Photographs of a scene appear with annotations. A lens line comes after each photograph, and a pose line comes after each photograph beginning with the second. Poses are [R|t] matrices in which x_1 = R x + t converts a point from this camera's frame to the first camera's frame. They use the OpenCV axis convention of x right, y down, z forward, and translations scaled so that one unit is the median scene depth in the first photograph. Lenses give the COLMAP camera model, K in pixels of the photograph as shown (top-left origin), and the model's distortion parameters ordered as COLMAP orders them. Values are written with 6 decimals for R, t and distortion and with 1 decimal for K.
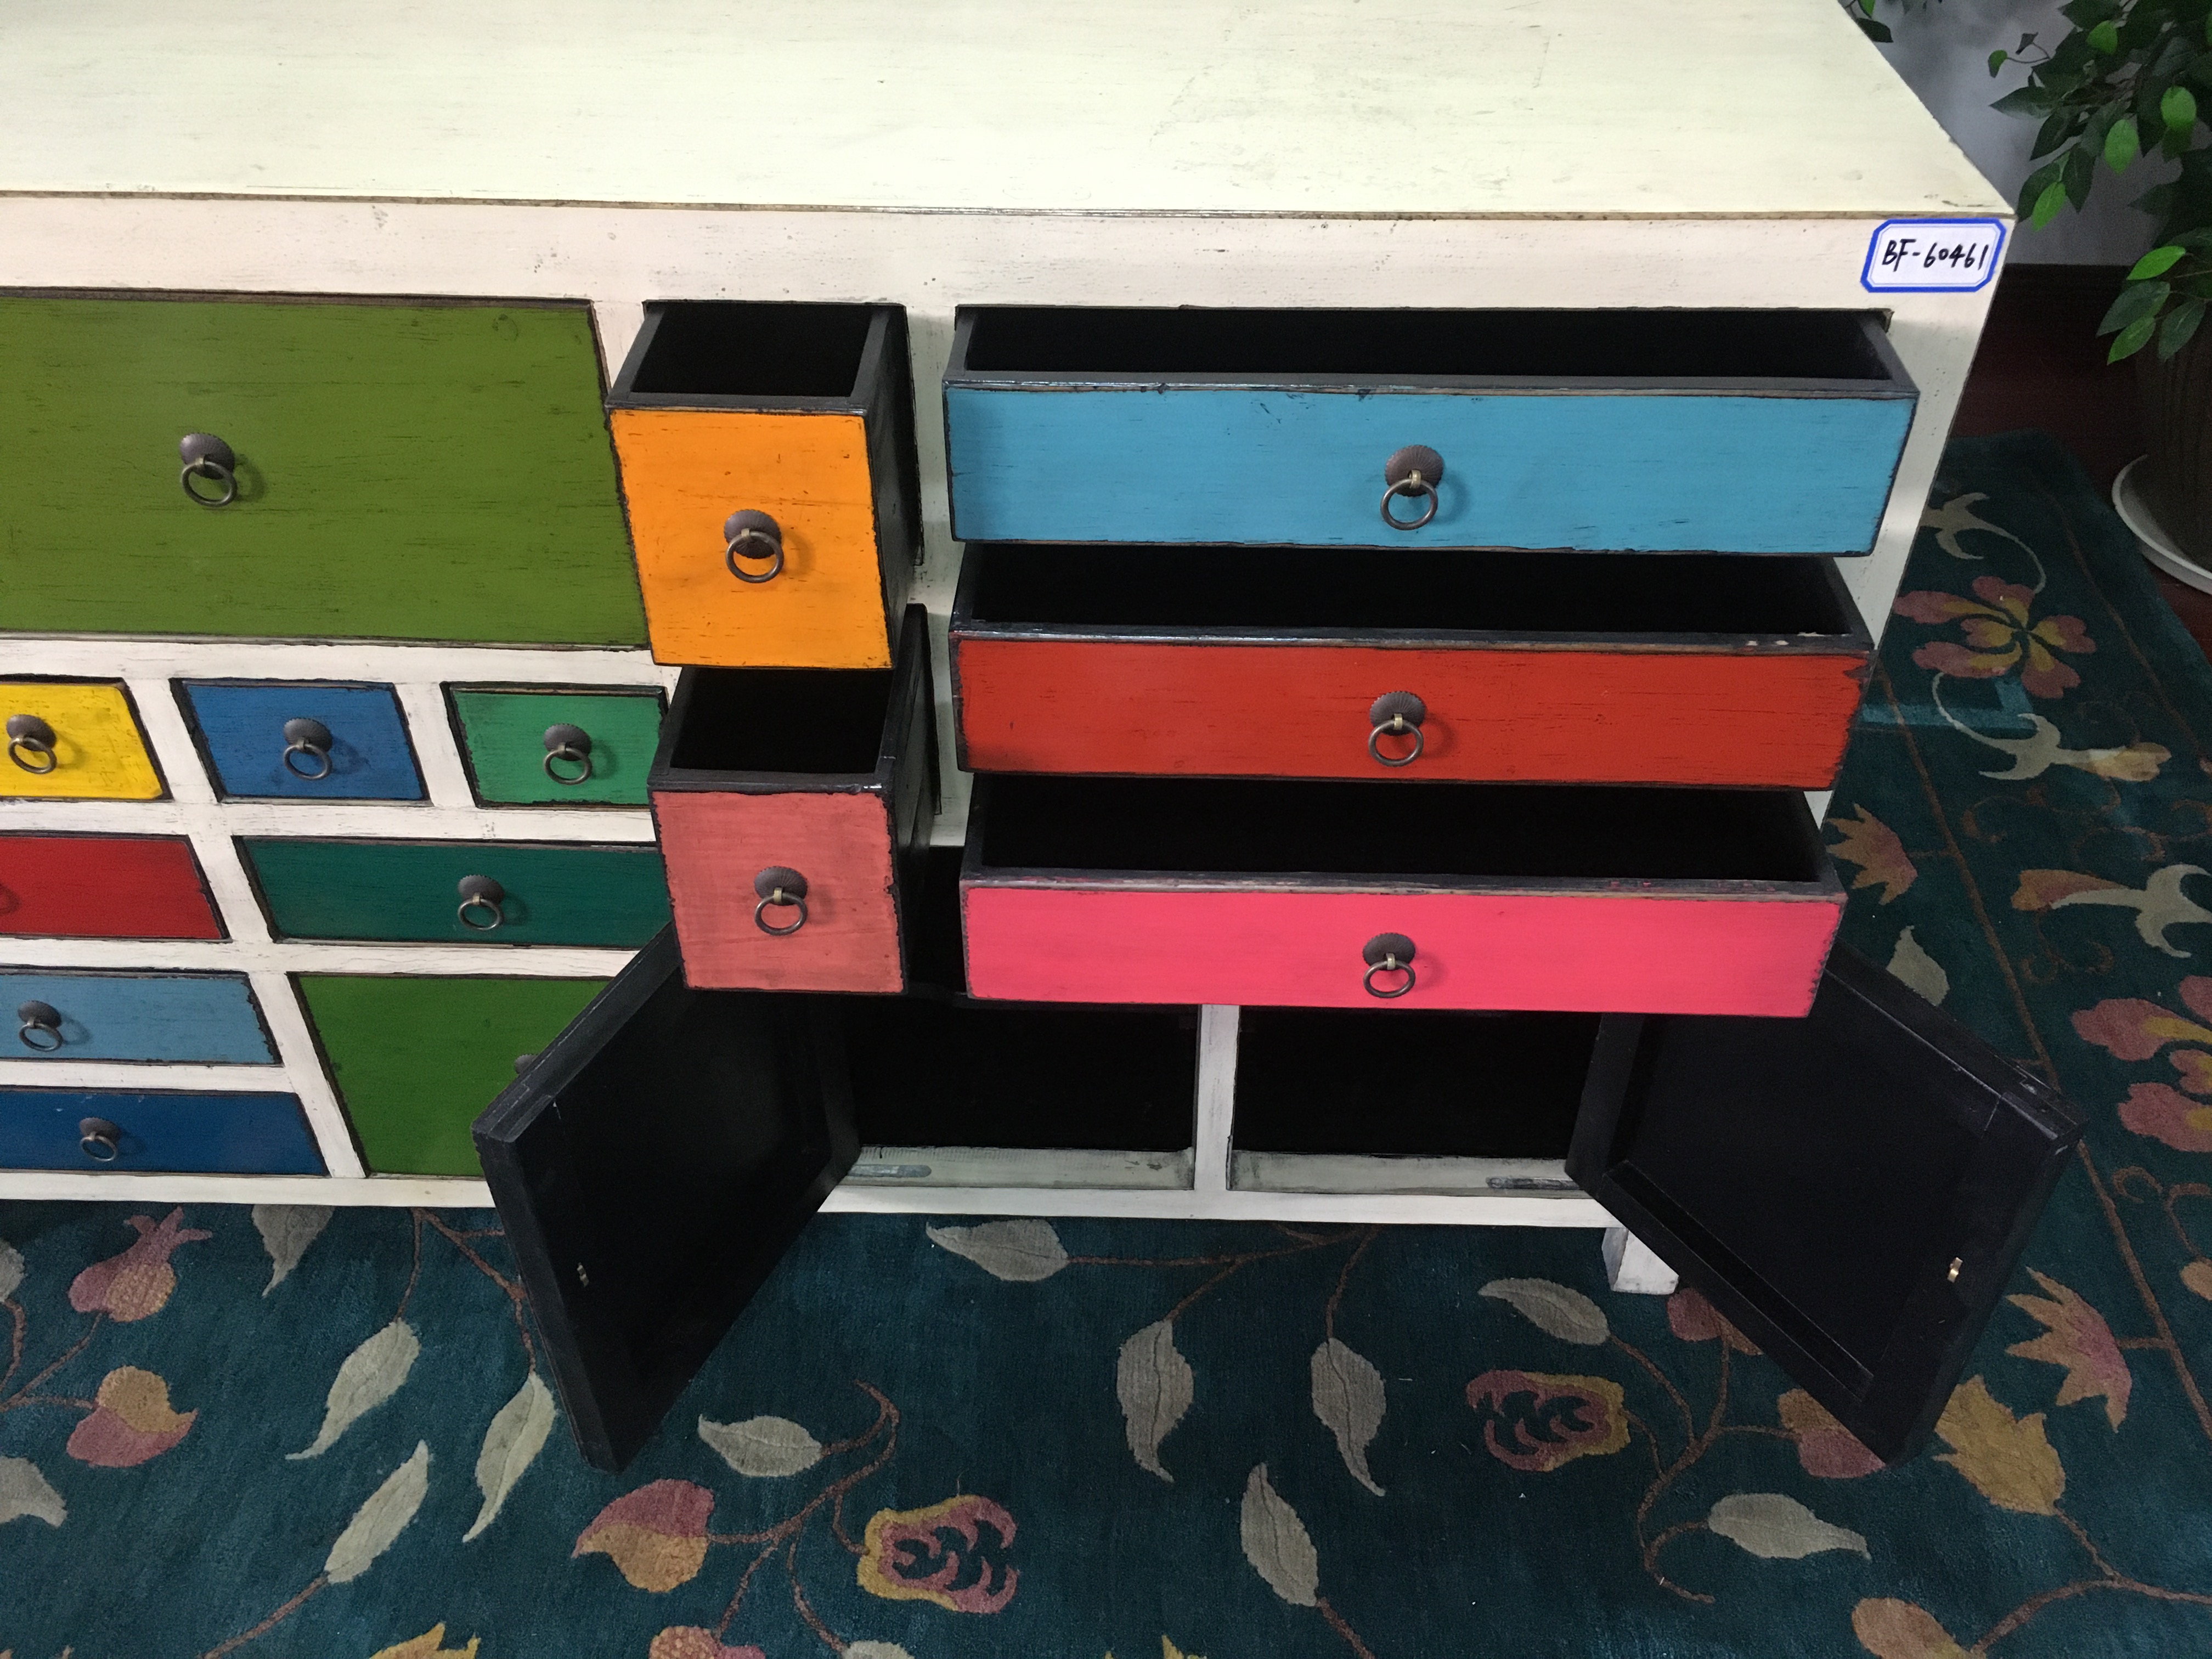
lens RADIAL K [[1875.5, 0, 1106.0], [0, 1875.5, 819.8], [0, 0, 1]] dist [0.085713, -0.119769]
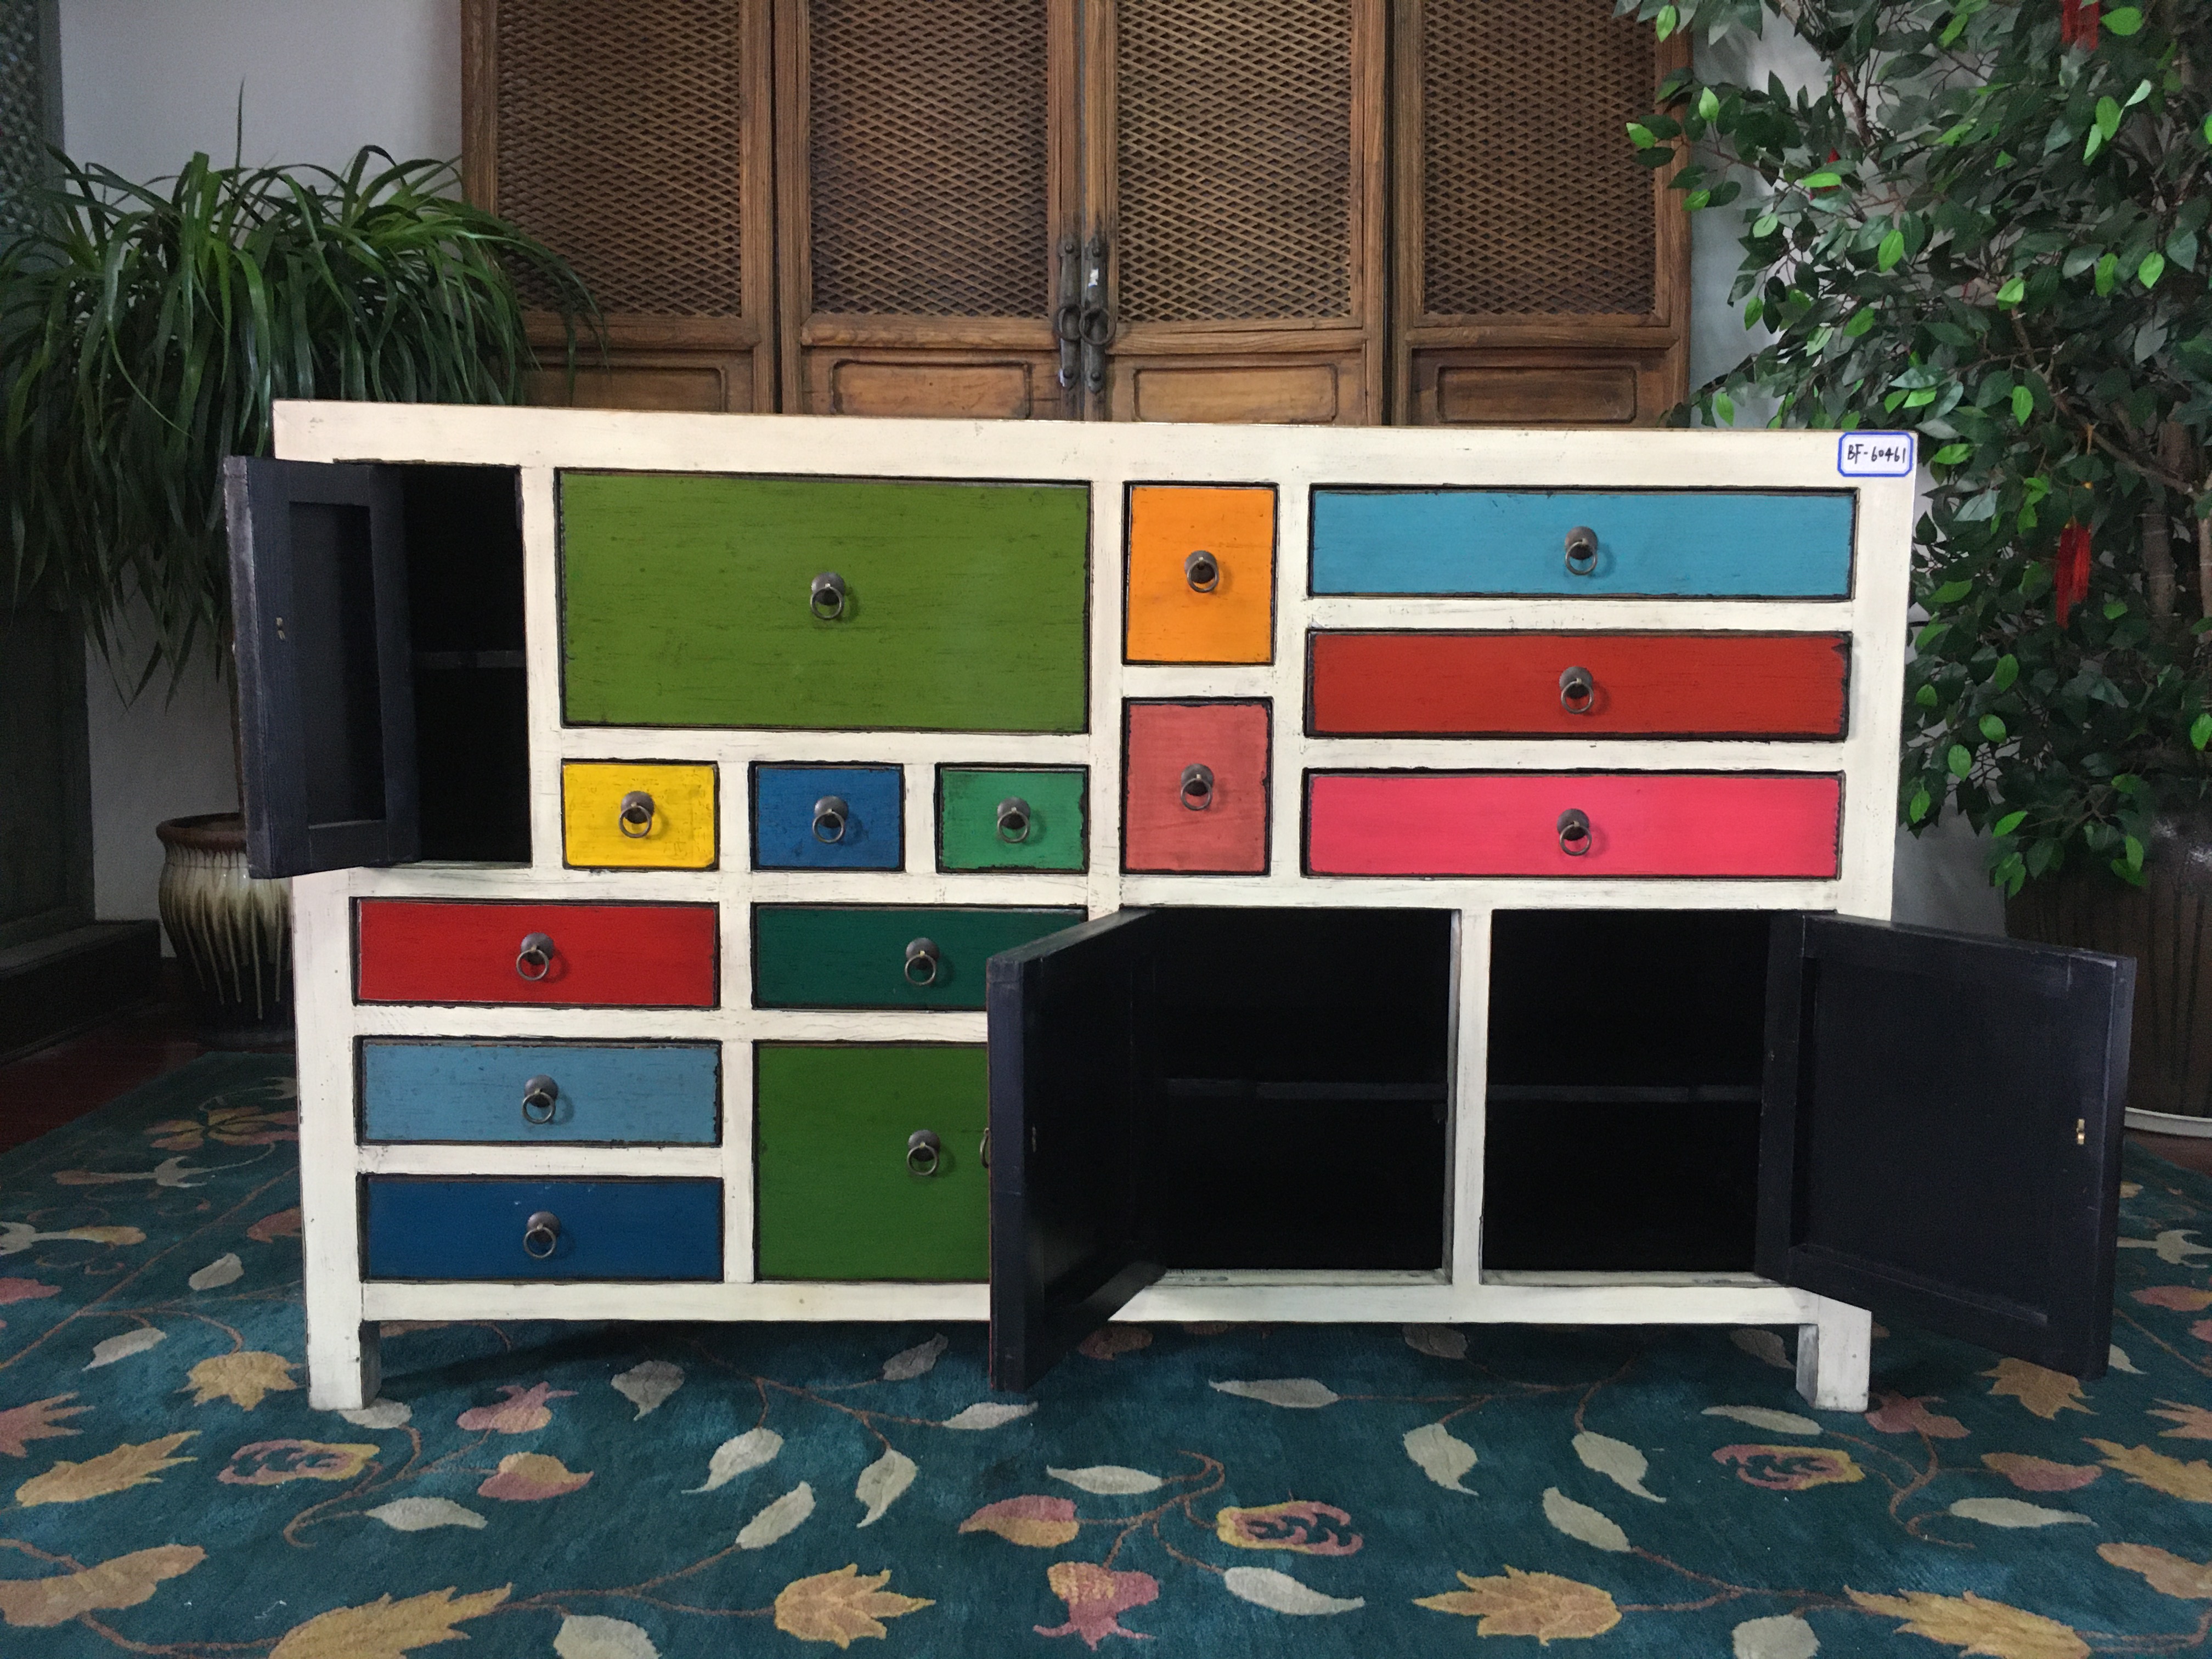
lens RADIAL K [[1857.3, 0, 1105.5], [0, 1857.3, 826.0], [0, 0, 1]] dist [0.080441, -0.111471]
pose [[0.998436, 0.004217, 0.055755, -0.251125], [0.027813, 0.827588, -0.560647, 0.643770], [-0.048506, 0.561320, 0.826176, -0.133568]]
